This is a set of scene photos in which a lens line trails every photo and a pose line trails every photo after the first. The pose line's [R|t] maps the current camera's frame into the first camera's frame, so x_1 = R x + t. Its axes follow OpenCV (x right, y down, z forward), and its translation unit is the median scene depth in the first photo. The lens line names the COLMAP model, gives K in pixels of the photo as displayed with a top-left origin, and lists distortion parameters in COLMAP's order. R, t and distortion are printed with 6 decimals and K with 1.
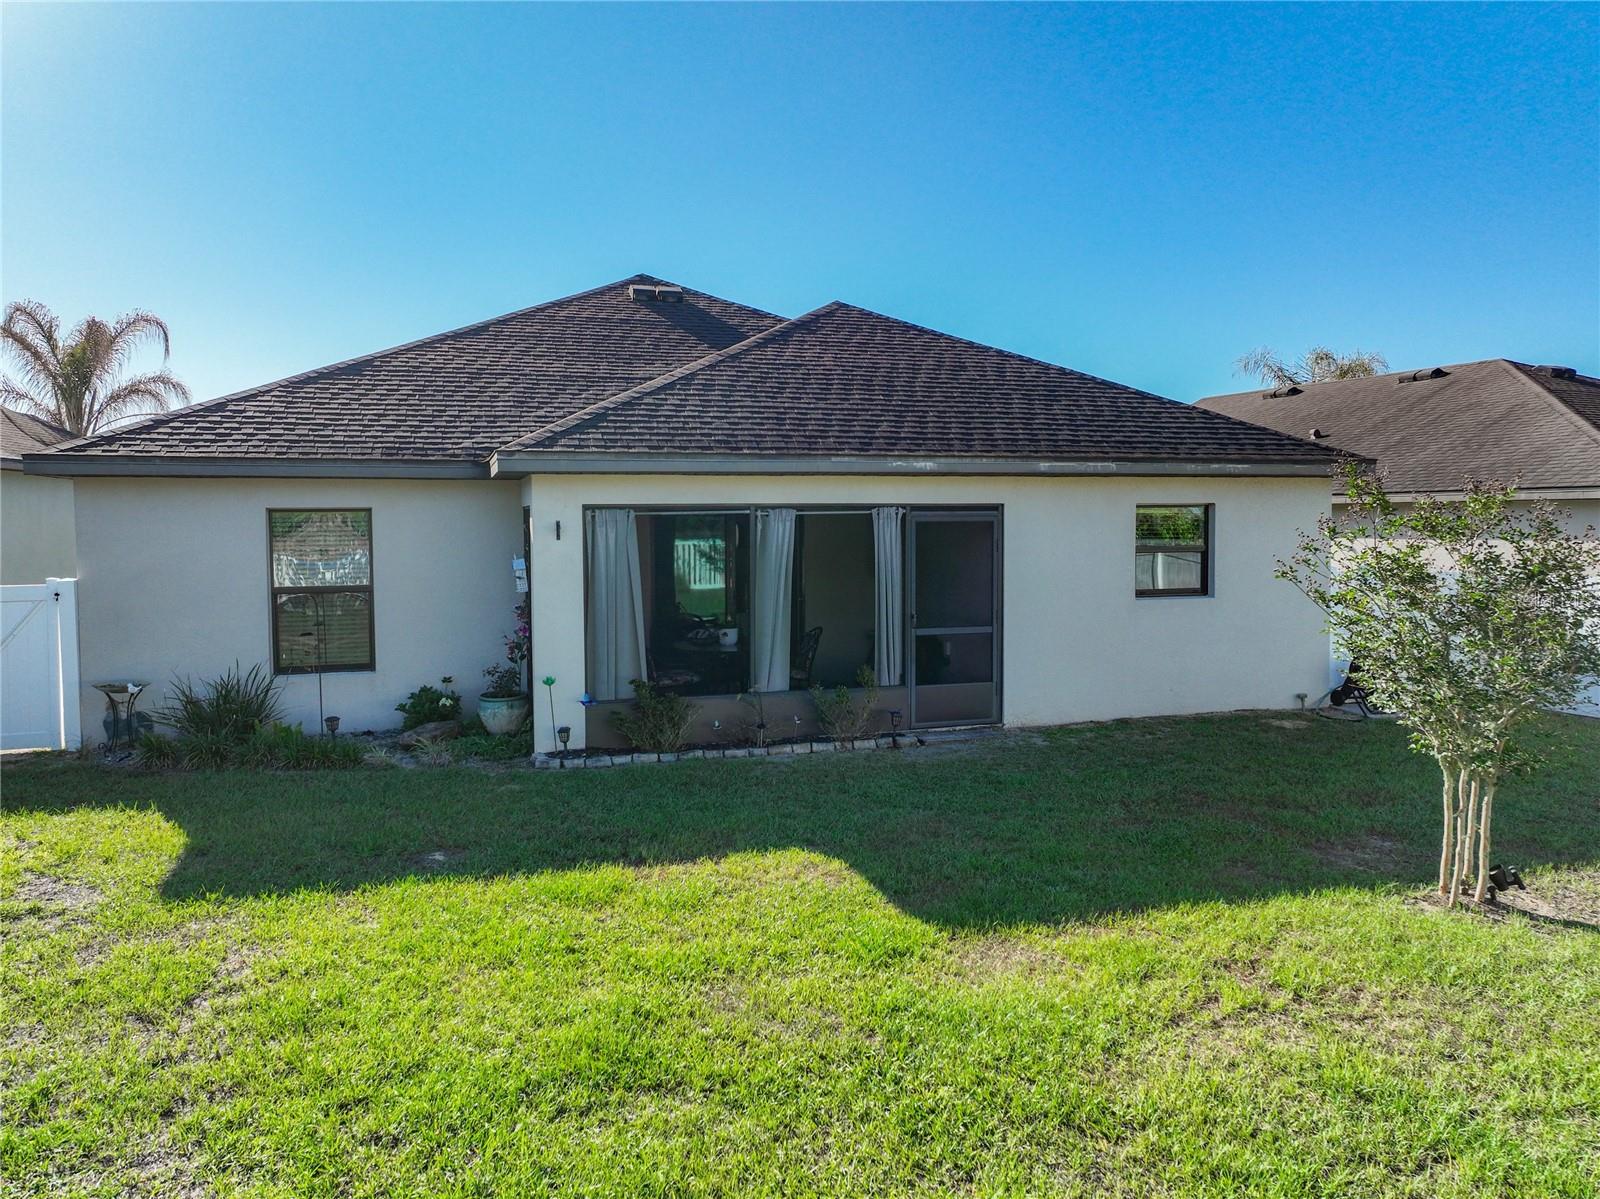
lens RADIAL K [[1093.8, 0, 805.7], [0, 1093.8, 606.7], [0, 0, 1]] dist [-0.001703, 0.007840]
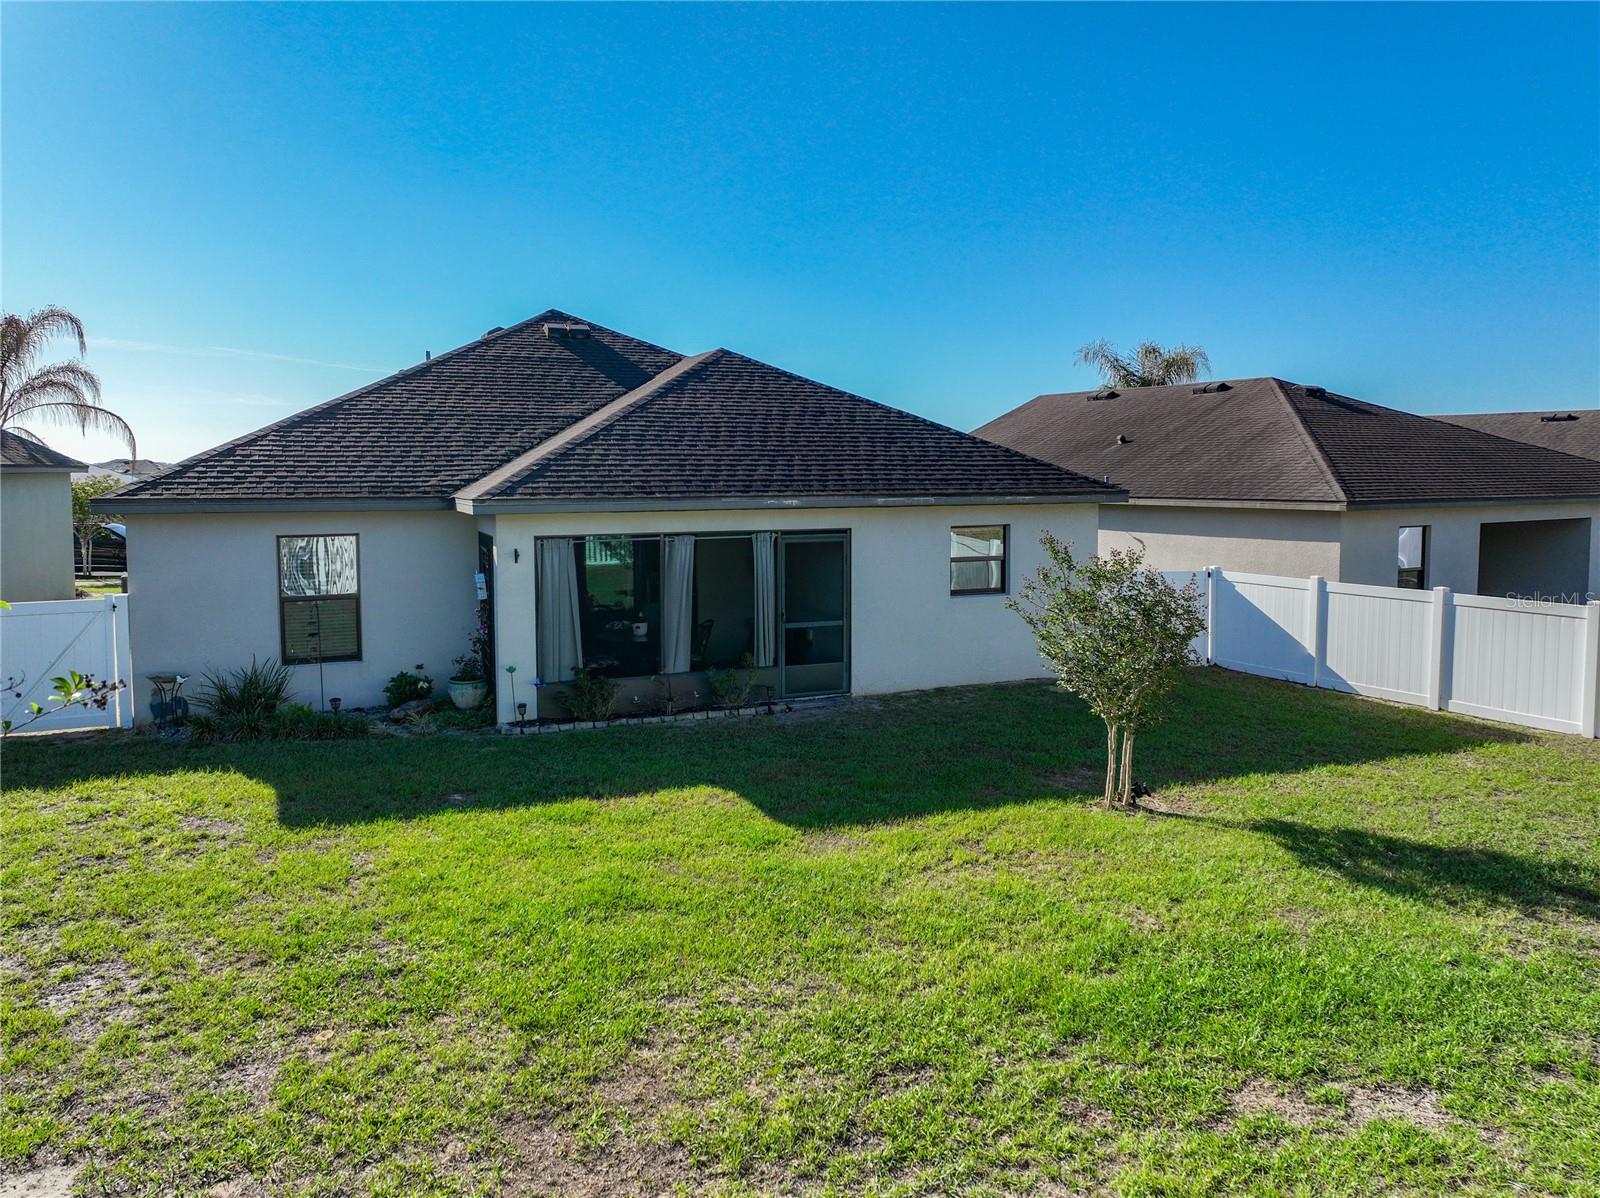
lens RADIAL K [[1127.8, 0, 817.1], [0, 1127.8, 593.4], [0, 0, 1]] dist [-0.004116, 0.002099]
pose [[0.992577, -0.006071, 0.121462, -0.029206], [0.002094, 0.999459, 0.032837, -0.066176], [-0.121596, -0.032339, 0.992053, -0.389934]]
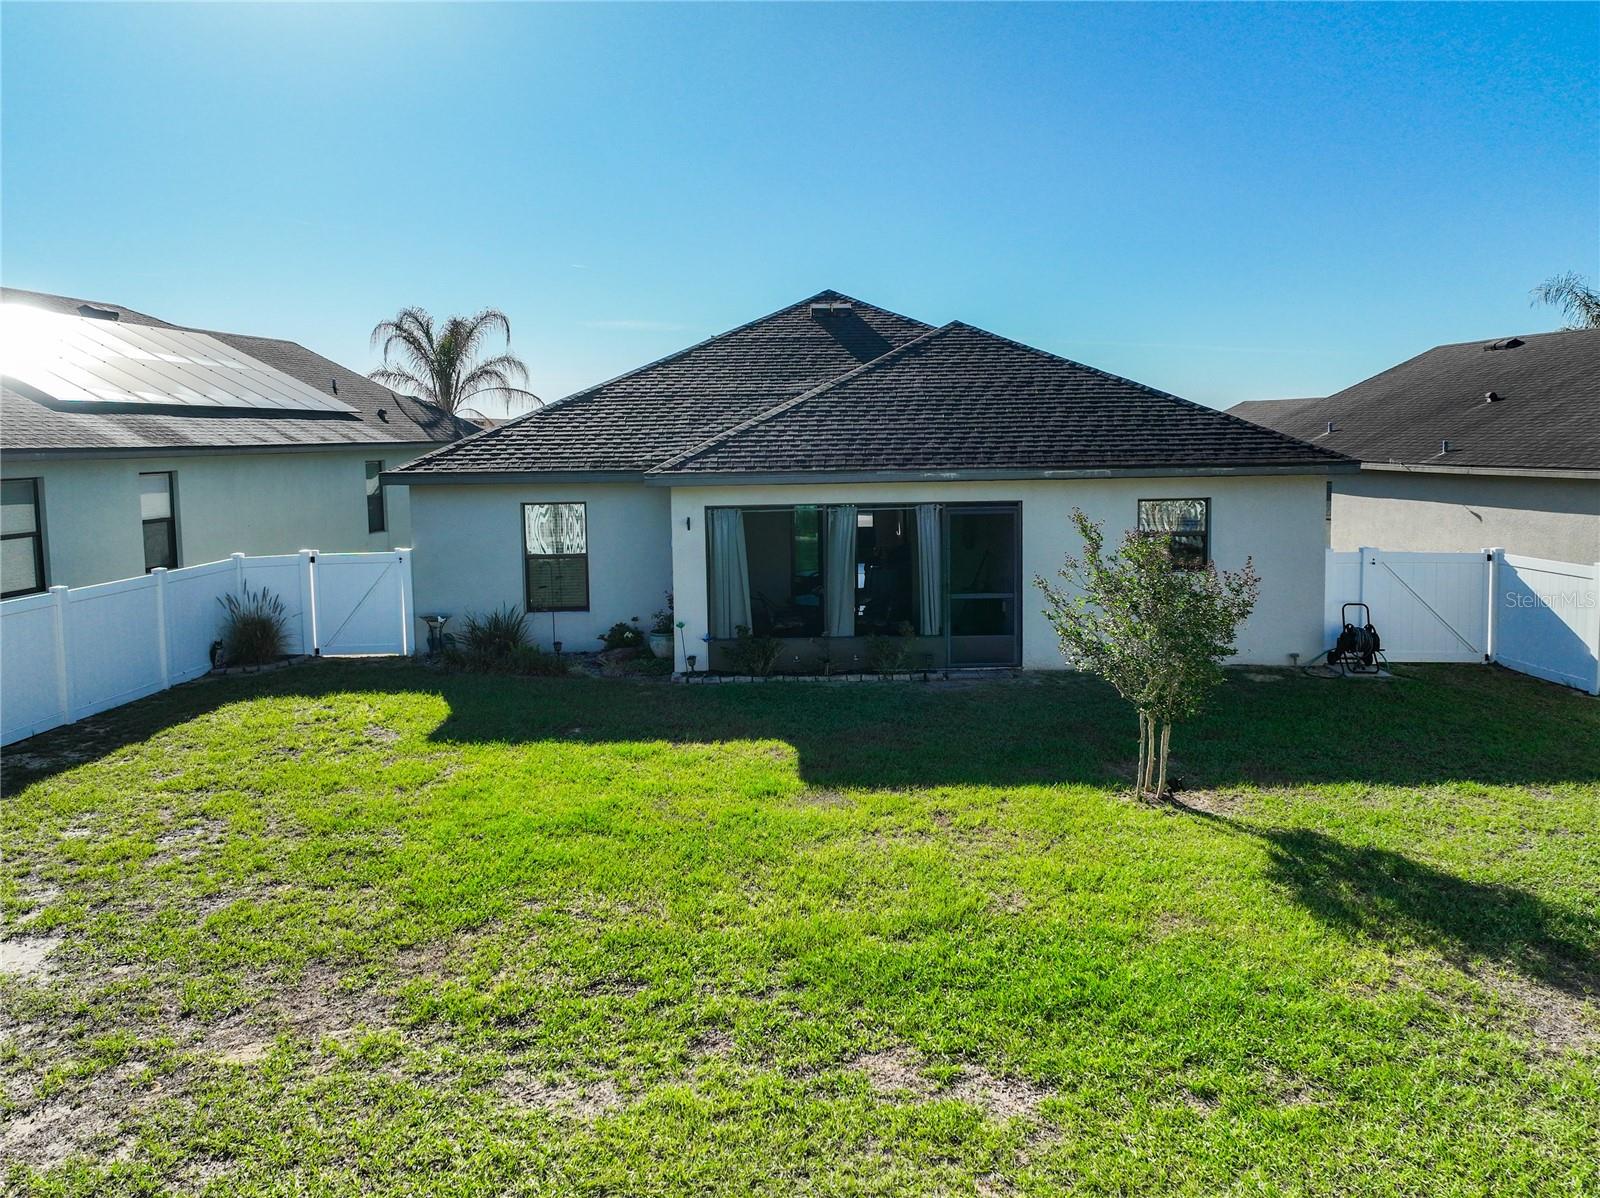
lens RADIAL K [[1164.5, 0, 868.3], [0, 1164.5, 574.5], [0, 0, 1]] dist [-0.006418, 0.000680]
pose [[0.963586, 0.026192, -0.266114, 0.416386], [-0.013518, 0.998690, 0.049348, -0.079451], [0.267058, -0.043953, 0.962678, -0.443246]]
